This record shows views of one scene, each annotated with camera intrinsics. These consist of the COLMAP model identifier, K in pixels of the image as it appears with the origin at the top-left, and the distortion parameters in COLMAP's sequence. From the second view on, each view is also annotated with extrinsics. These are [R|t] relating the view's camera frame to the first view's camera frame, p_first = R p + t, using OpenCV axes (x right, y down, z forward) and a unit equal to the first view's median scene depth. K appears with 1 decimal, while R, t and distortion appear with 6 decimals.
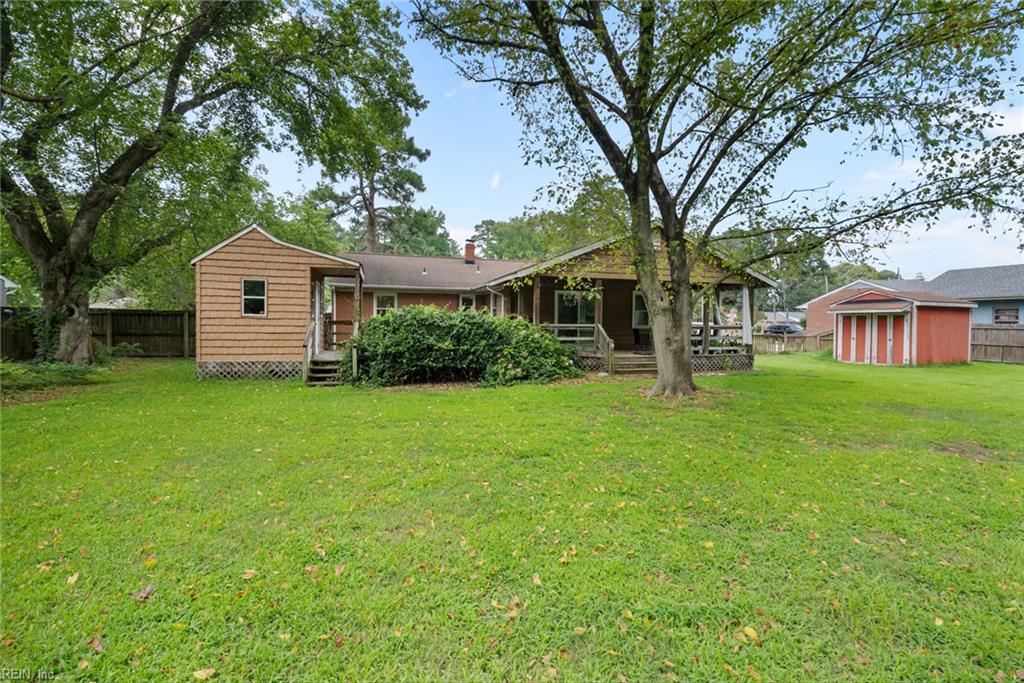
lens RADIAL K [[468.2, 0, 512.2], [0, 468.2, 324.0], [0, 0, 1]] dist [-0.010092, 0.000324]
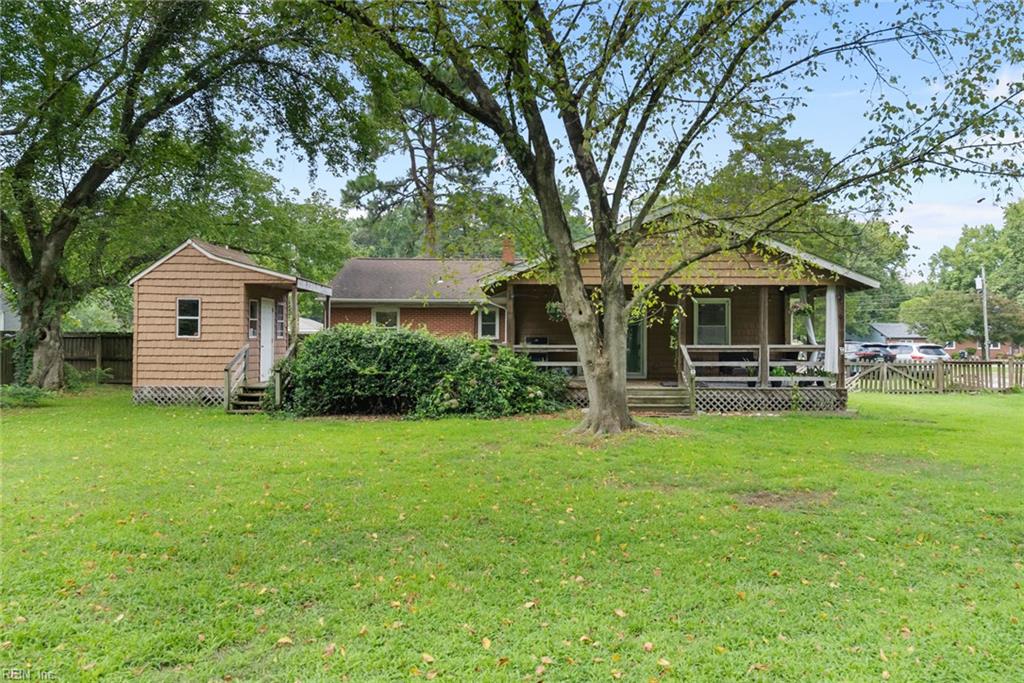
lens RADIAL K [[702.5, 0, 511.8], [0, 702.5, 315.5], [0, 0, 1]] dist [-0.005938, -0.002566]
pose [[0.959516, -0.017894, -0.281087, 0.456145], [0.004621, 0.998846, -0.047814, 0.008129], [0.281618, 0.044579, 0.958491, -0.158829]]
